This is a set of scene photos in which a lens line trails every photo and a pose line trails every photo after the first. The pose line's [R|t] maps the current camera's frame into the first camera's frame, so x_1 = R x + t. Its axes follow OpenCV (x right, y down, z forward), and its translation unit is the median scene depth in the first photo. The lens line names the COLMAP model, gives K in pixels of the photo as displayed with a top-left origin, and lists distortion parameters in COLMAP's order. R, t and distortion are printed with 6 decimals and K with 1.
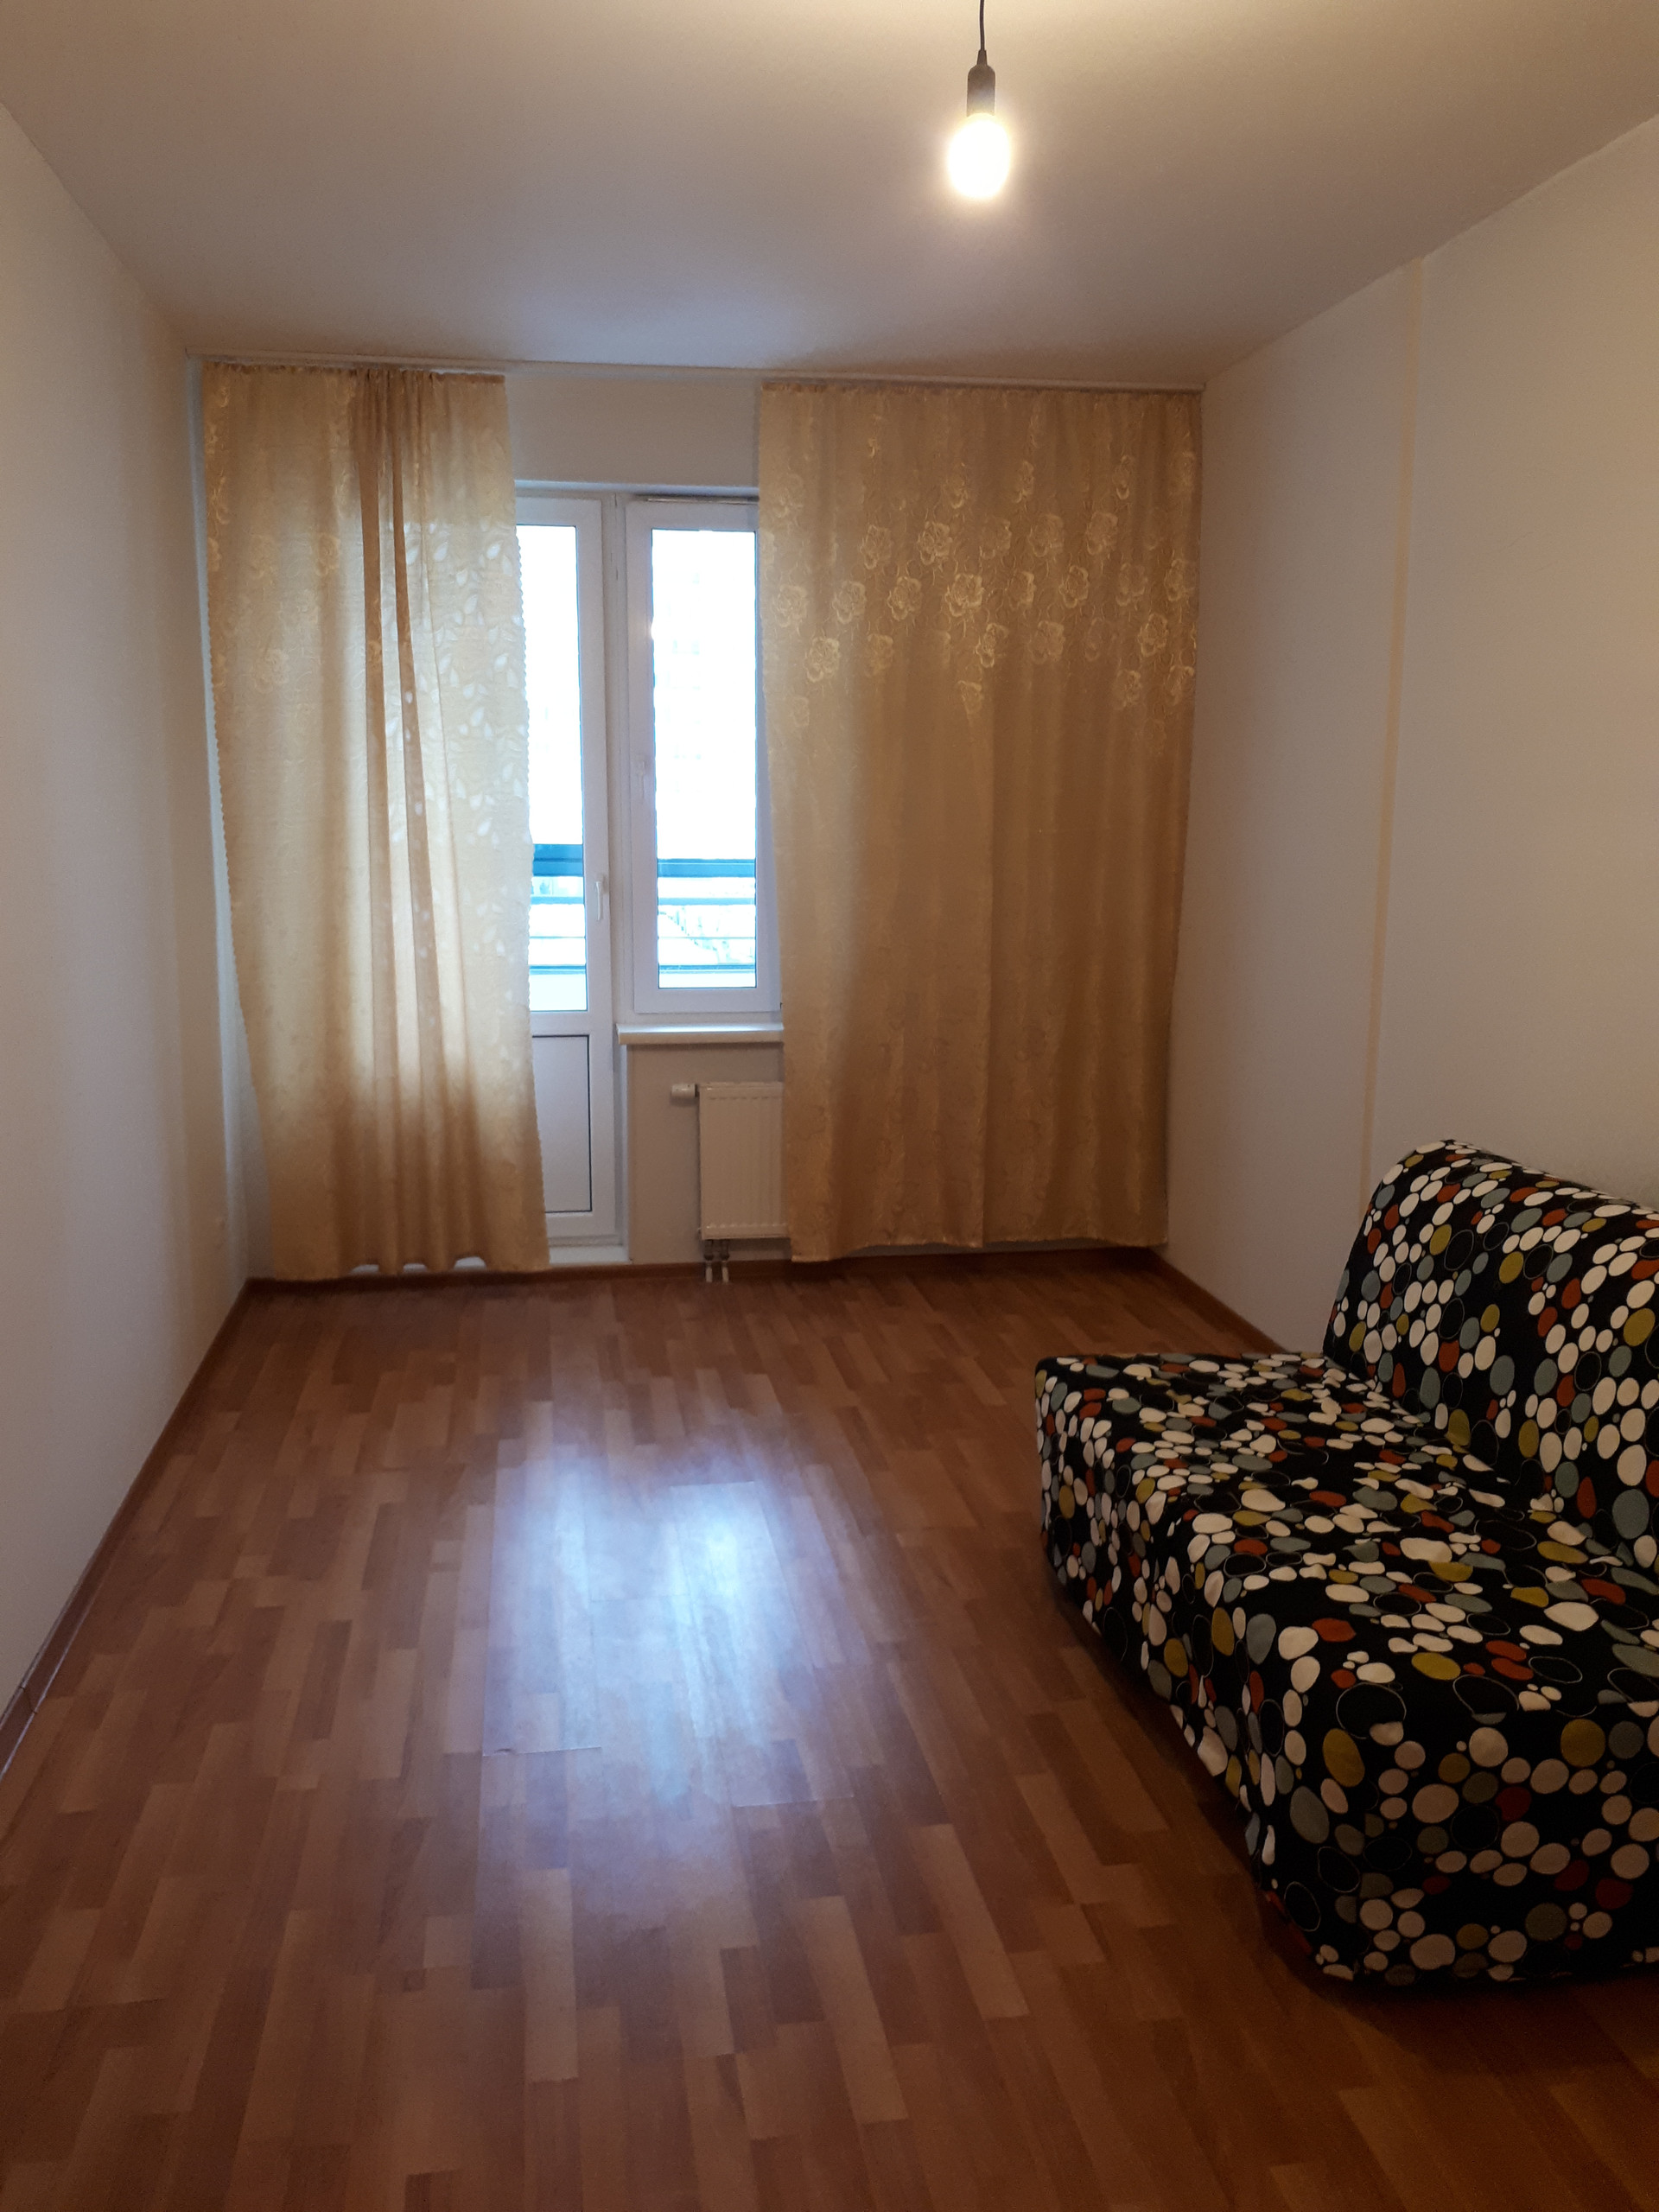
lens RADIAL K [[1745.4, 0, 829.2], [0, 1745.4, 1105.9], [0, 0, 1]] dist [-0.009570, -0.004097]
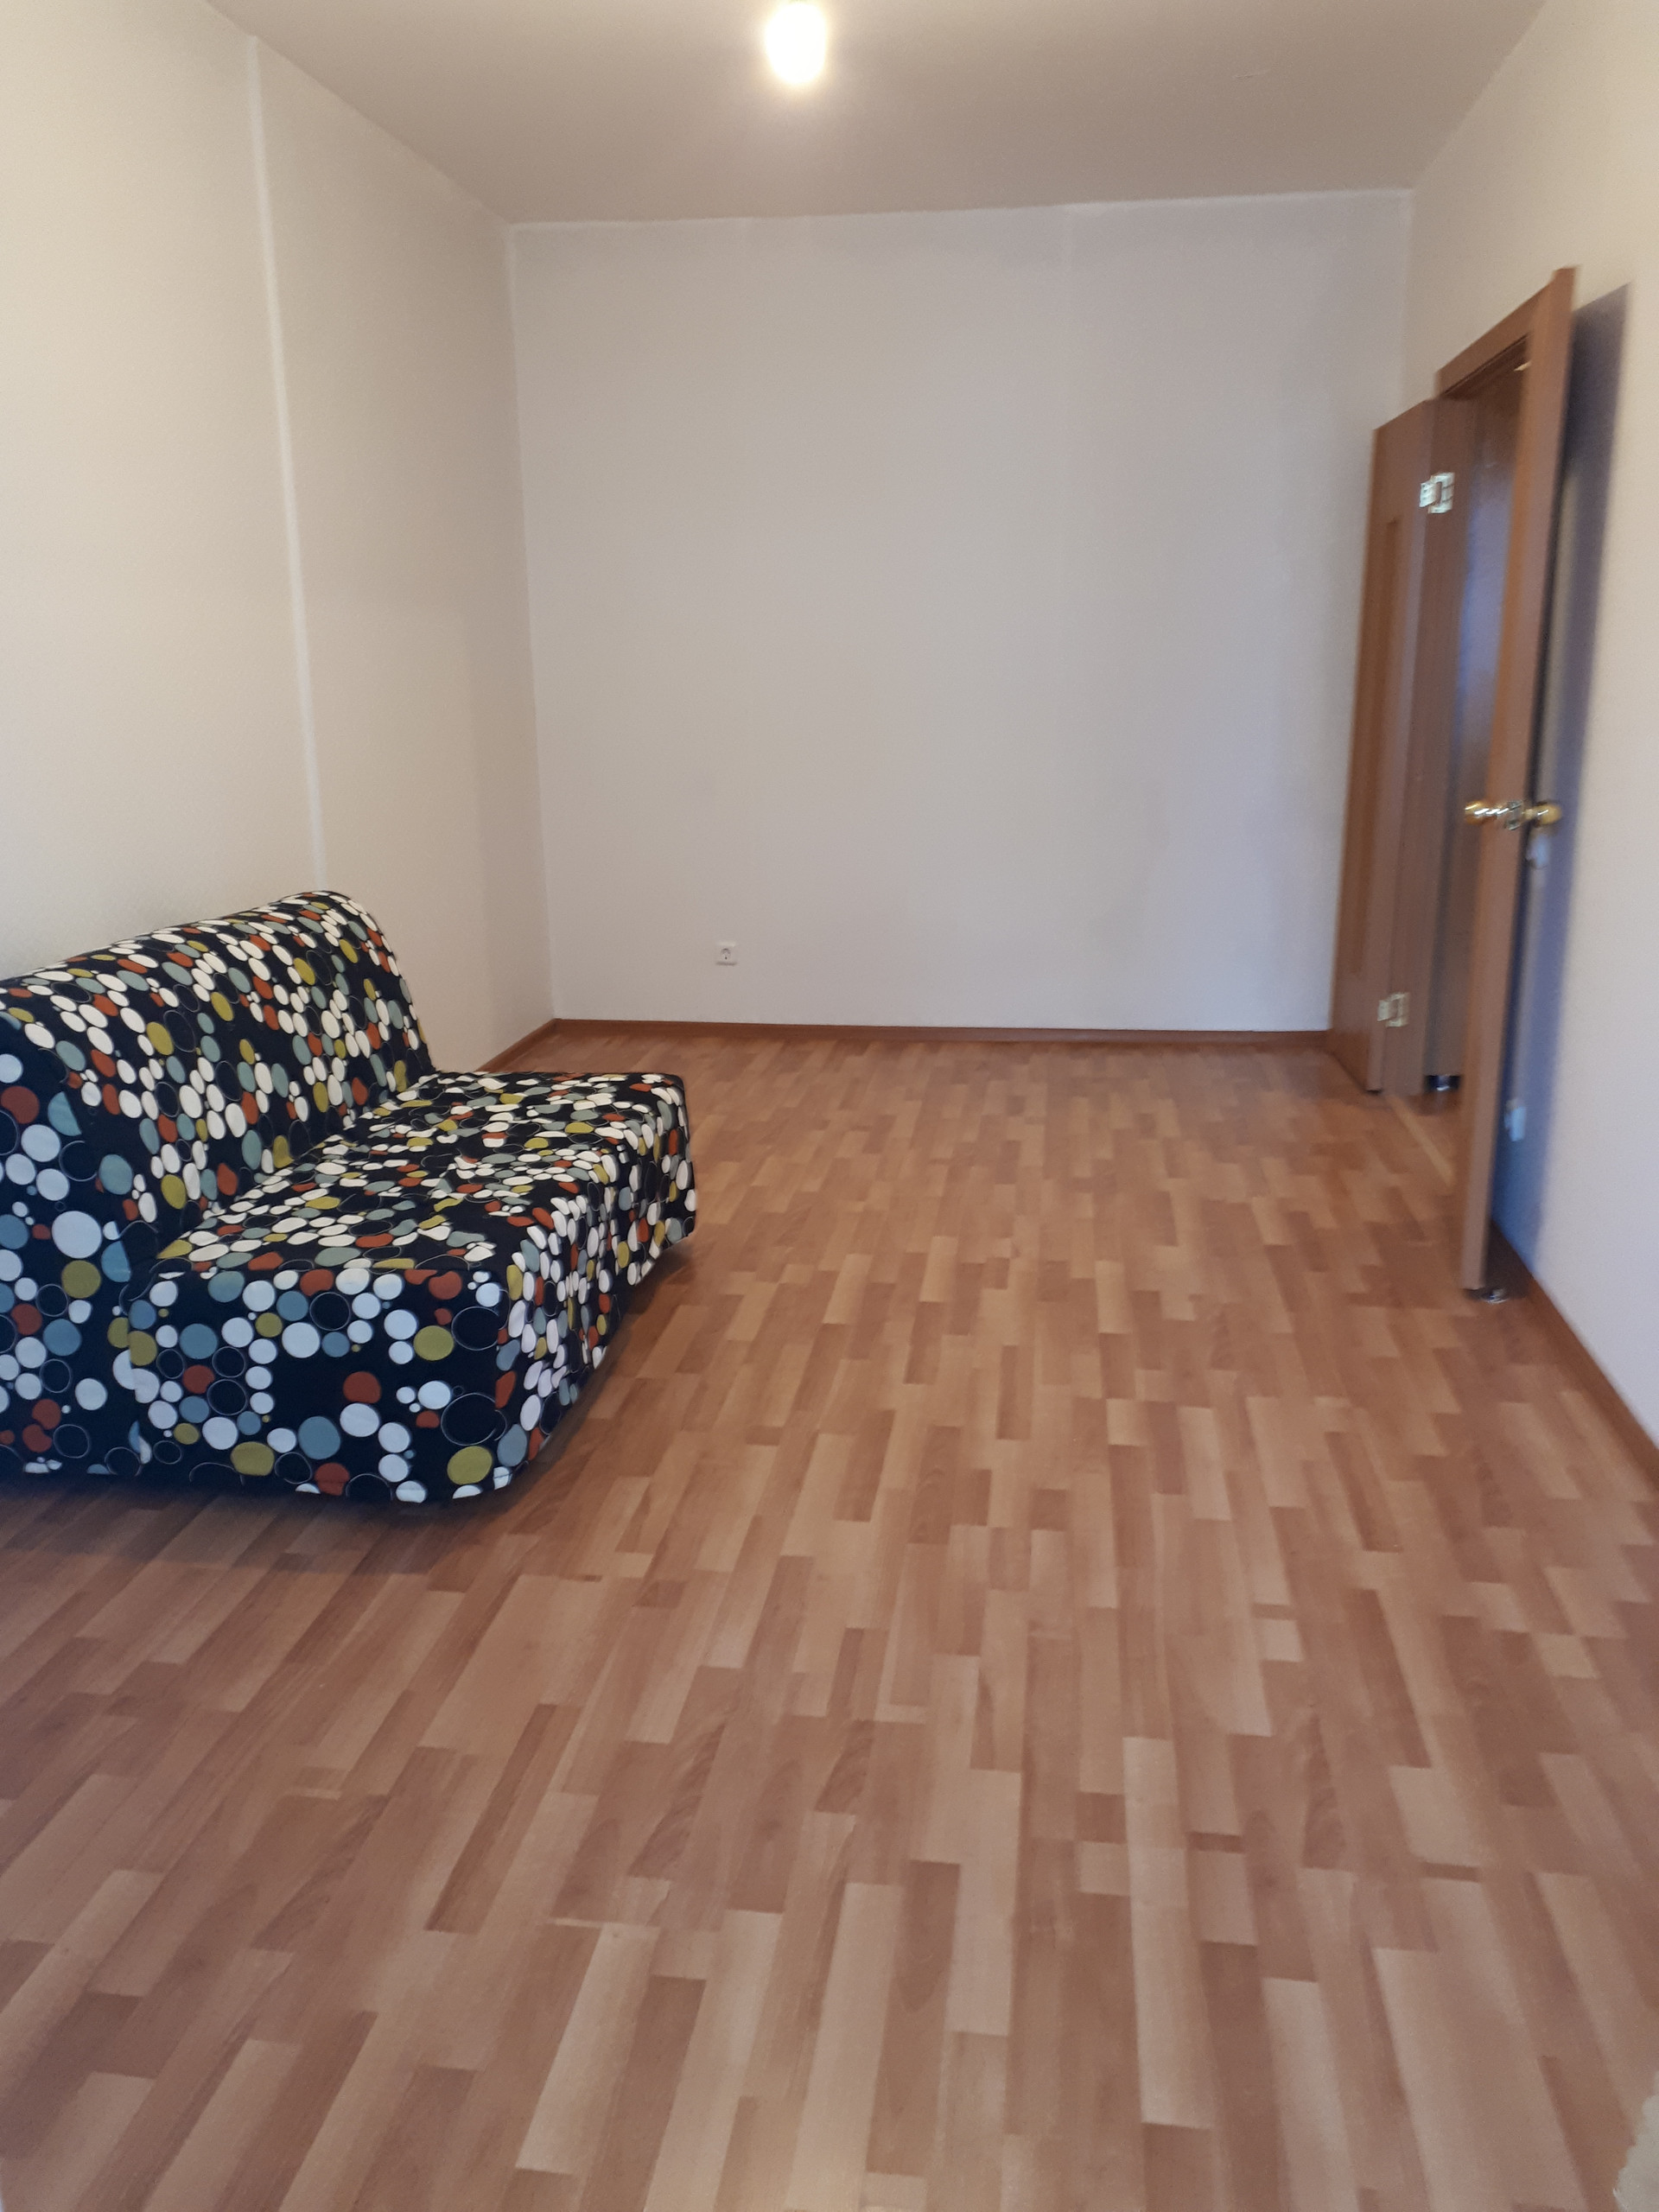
lens RADIAL K [[1745.4, 0, 829.6], [0, 1745.4, 1106.8], [0, 0, 1]] dist [-0.009570, -0.004097]
pose [[-0.954389, -0.063883, 0.291652, -0.276526], [0.062886, 0.911917, 0.405528, -0.257337], [-0.291869, 0.405372, -0.866306, 1.808278]]
